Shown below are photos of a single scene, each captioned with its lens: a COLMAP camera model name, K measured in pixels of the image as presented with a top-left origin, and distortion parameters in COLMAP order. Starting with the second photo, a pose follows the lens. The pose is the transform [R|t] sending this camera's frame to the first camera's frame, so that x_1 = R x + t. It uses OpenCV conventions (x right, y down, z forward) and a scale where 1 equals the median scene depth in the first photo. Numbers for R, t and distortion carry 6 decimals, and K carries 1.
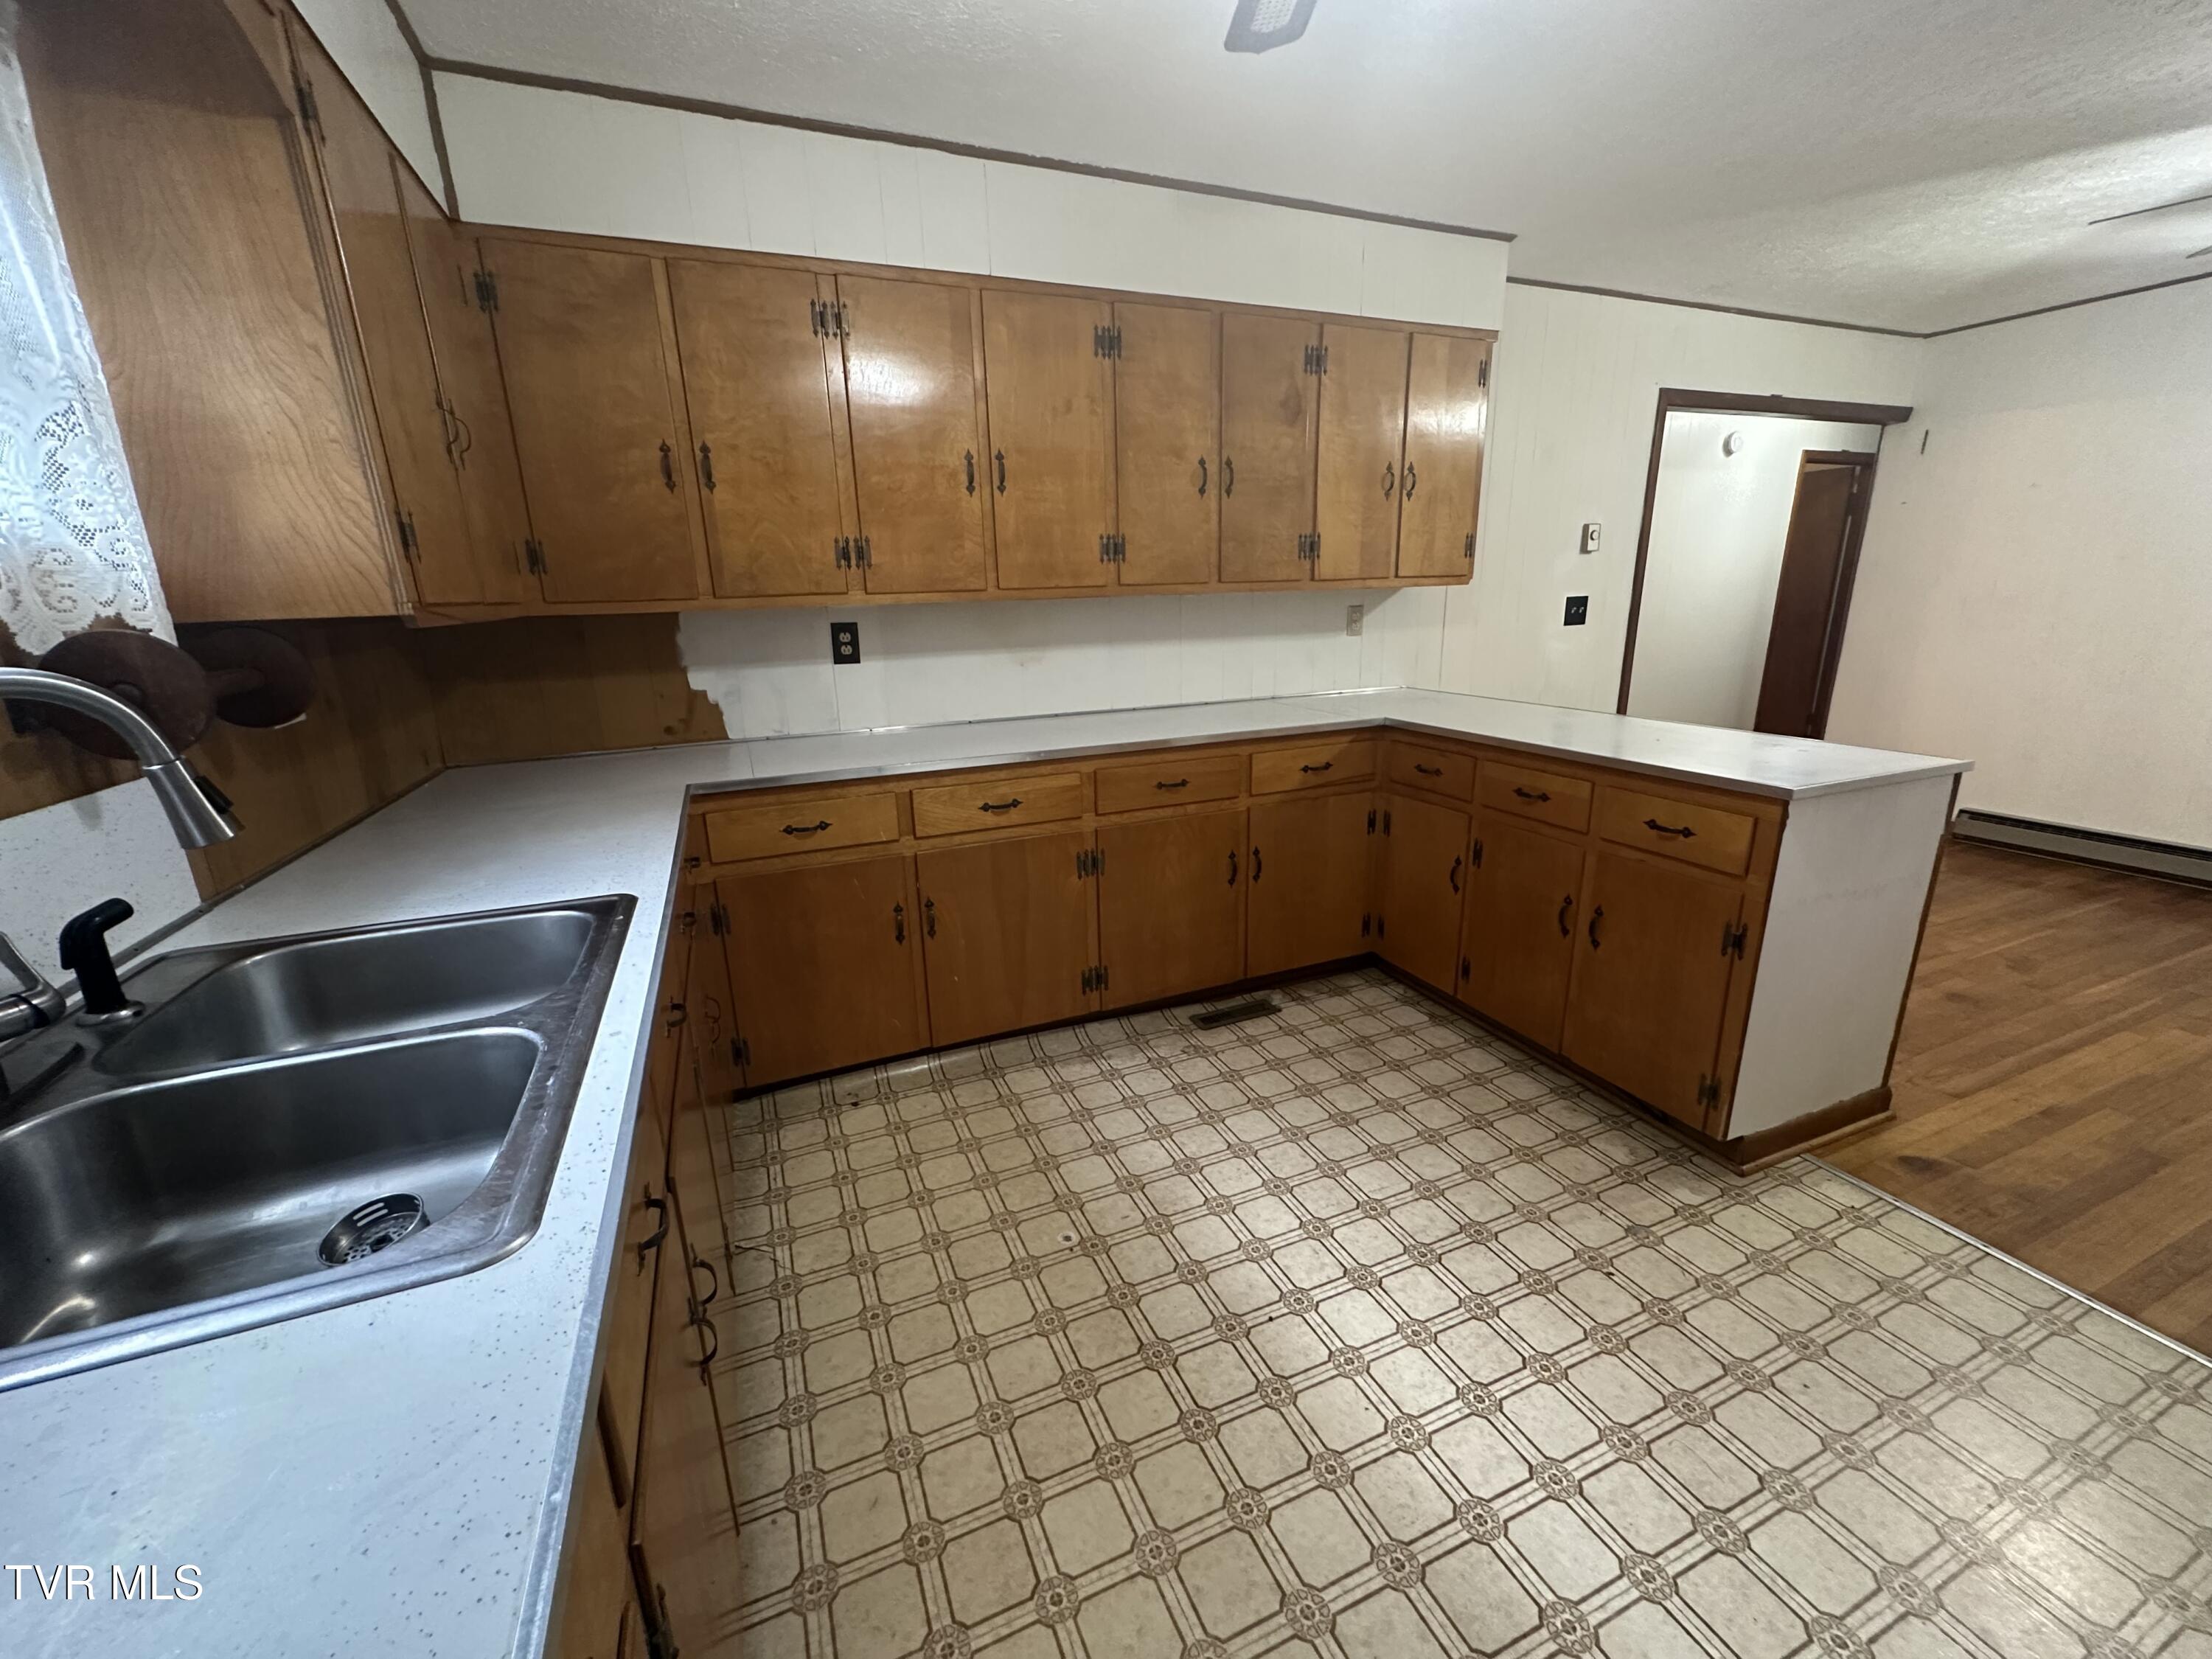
lens RADIAL K [[881.1, 0, 1114.3], [0, 881.1, 825.4], [0, 0, 1]] dist [-0.005099, 0.001582]
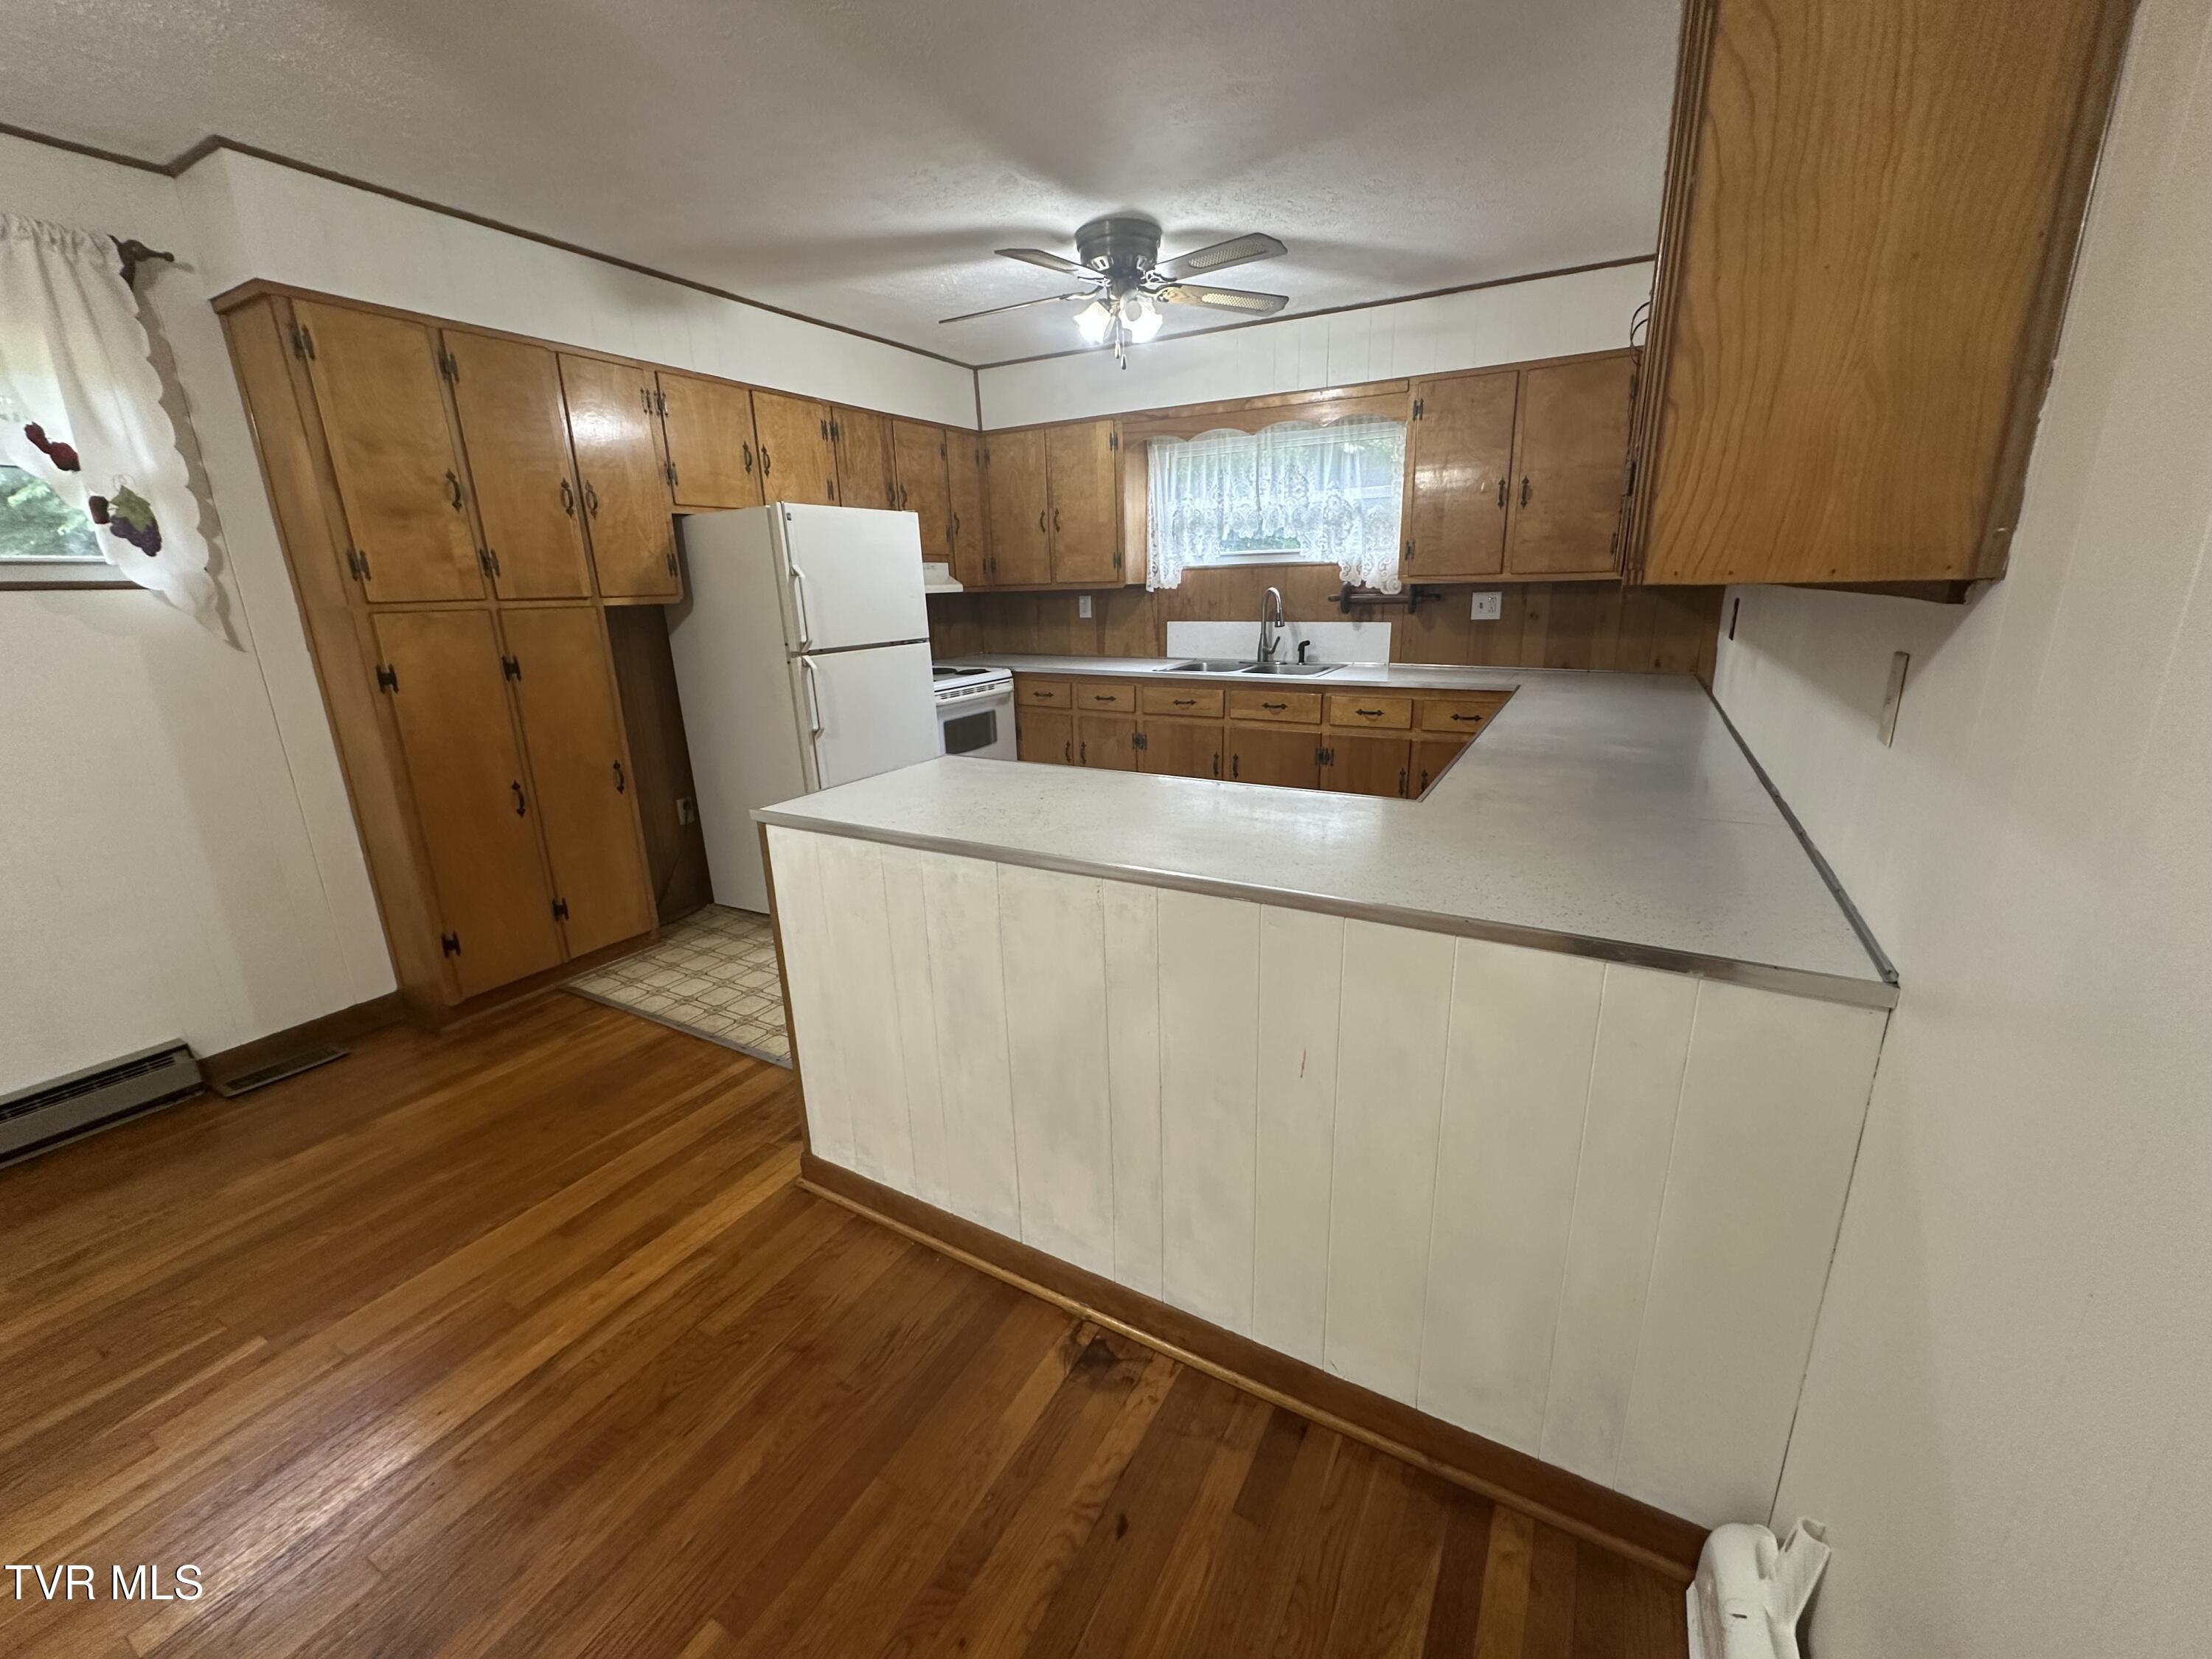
lens RADIAL K [[881.1, 0, 1110.0], [0, 881.1, 829.3], [0, 0, 1]] dist [-0.005099, 0.001582]
pose [[-0.787718, 0.210530, -0.578945, 0.882137], [-0.117068, 0.871508, 0.476203, -0.392981], [0.604810, 0.442890, -0.661856, 1.342098]]
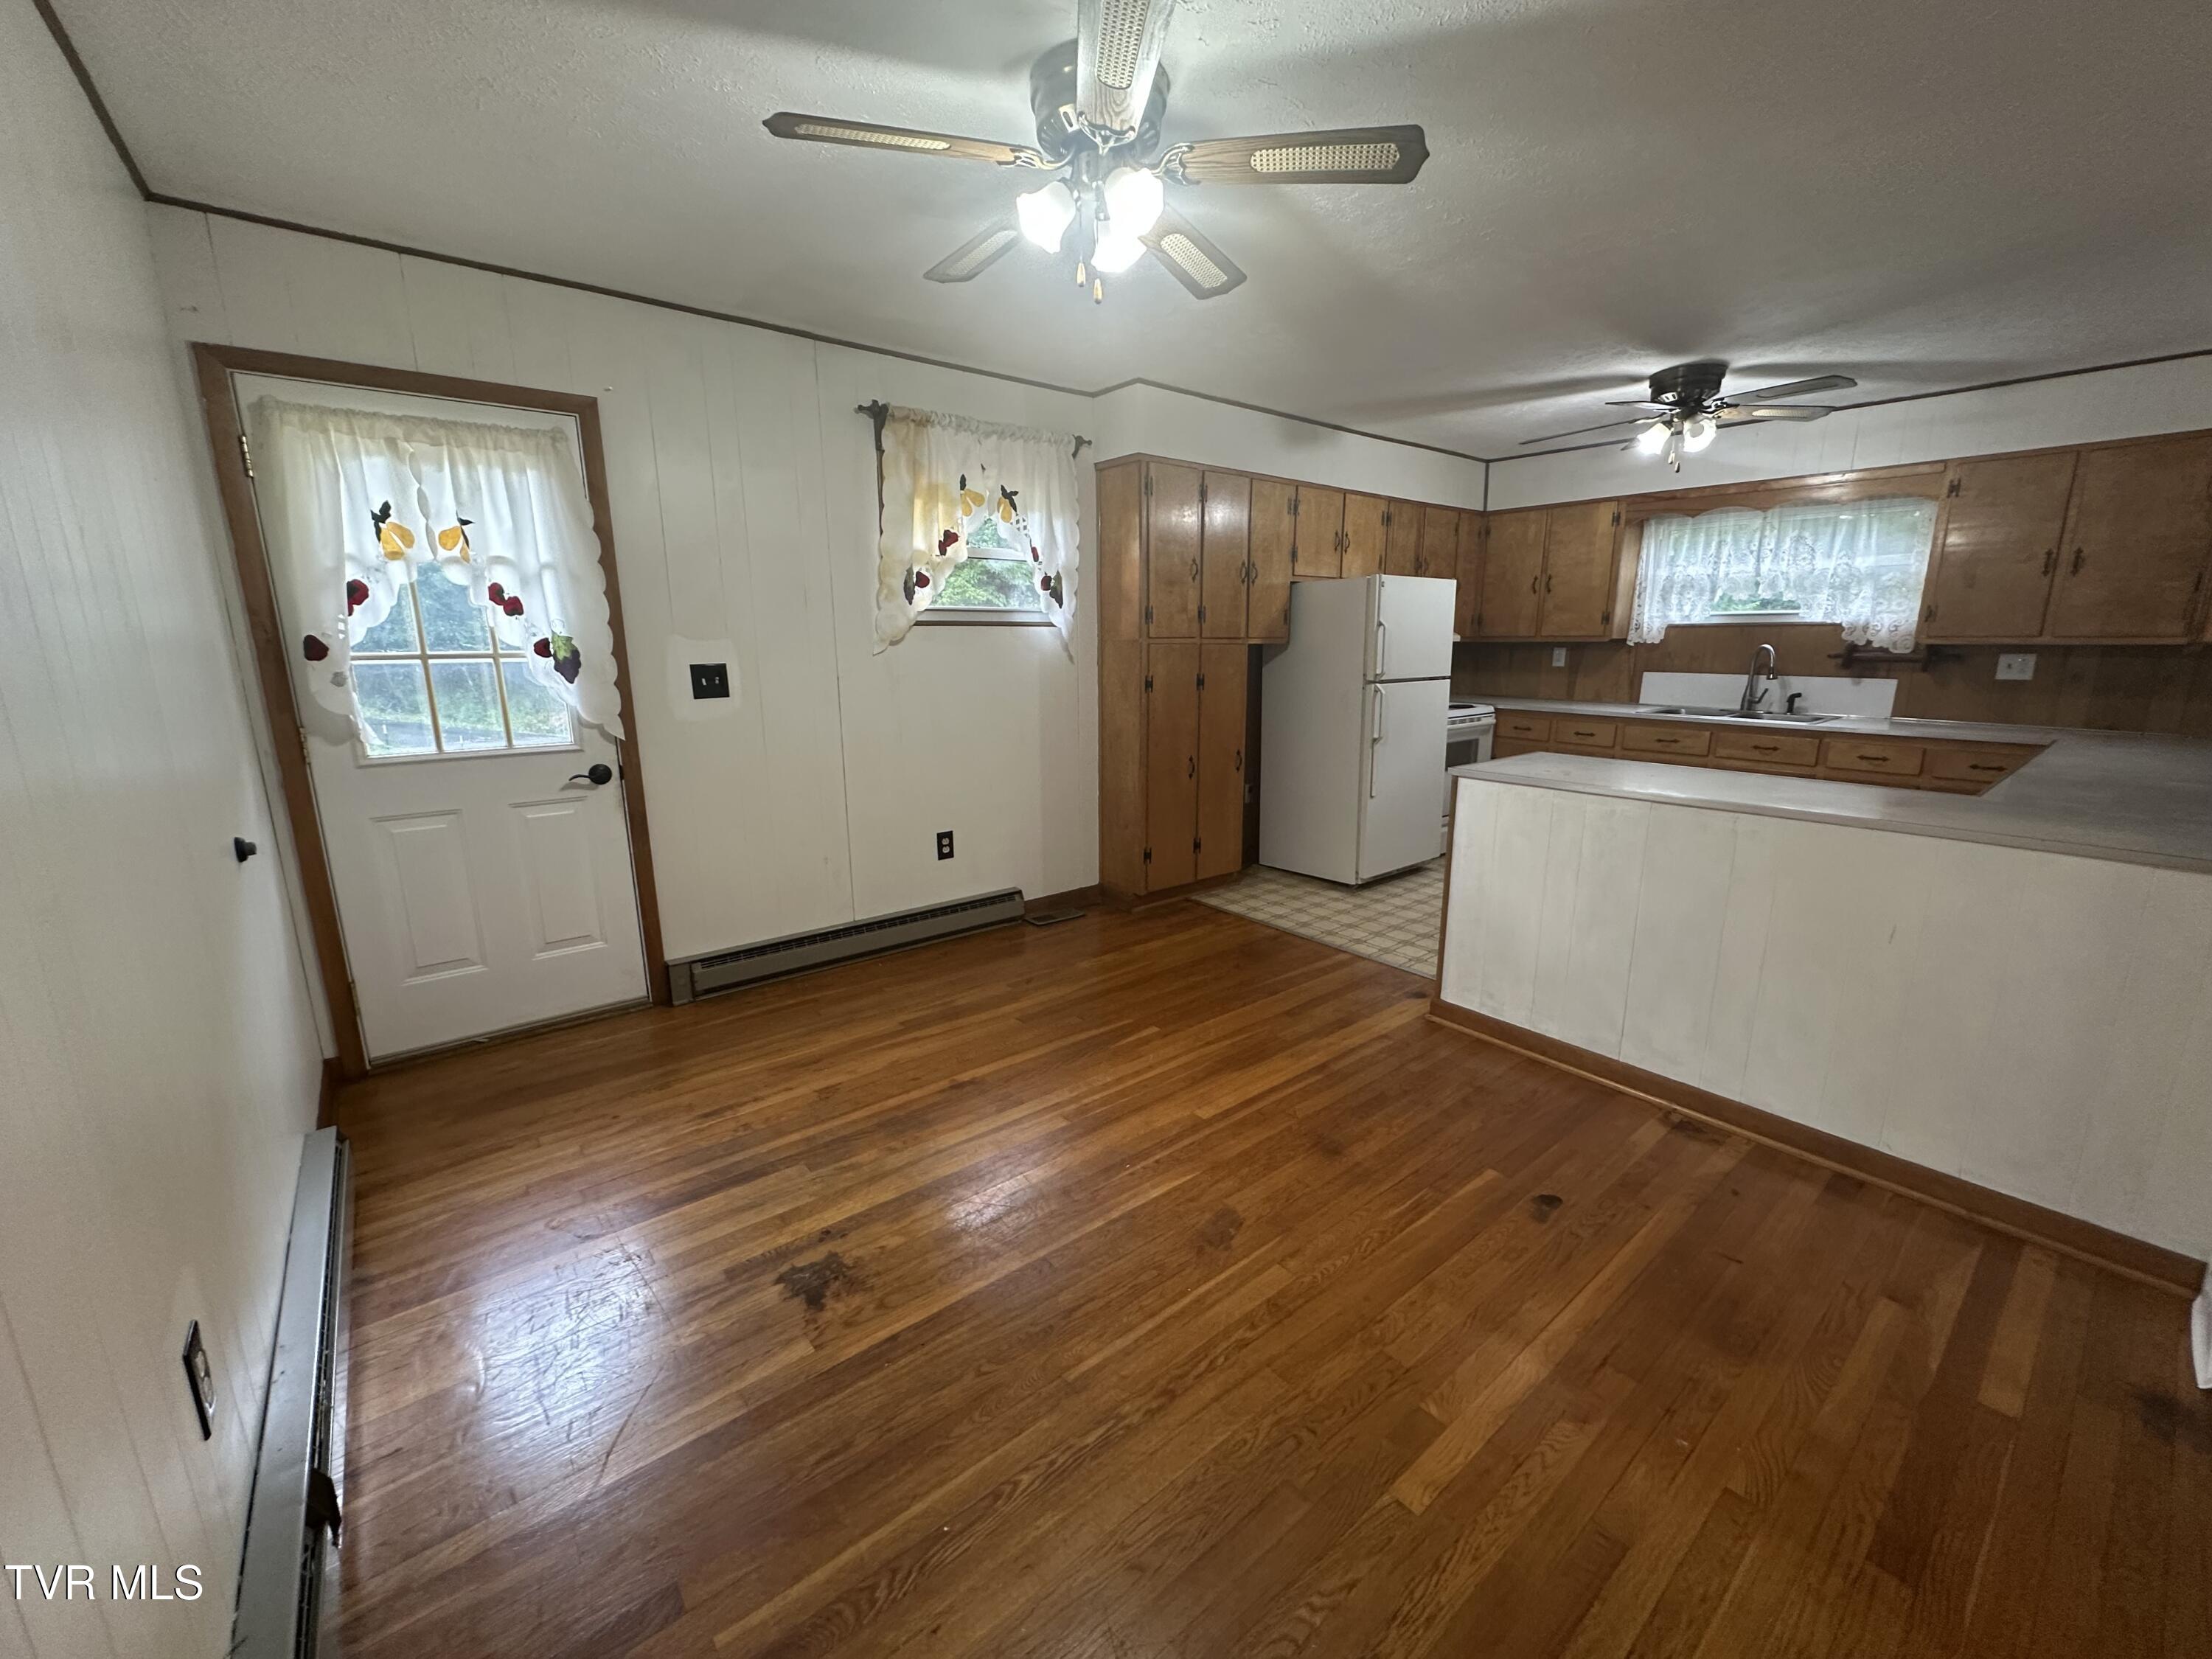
lens RADIAL K [[881.1, 0, 1105.9], [0, 881.1, 826.9], [0, 0, 1]] dist [-0.005099, 0.001582]
pose [[-0.959600, 0.087079, -0.267555, 1.414700], [-0.046480, 0.888782, 0.455967, -0.467806], [0.277503, 0.449982, -0.848828, 1.568004]]
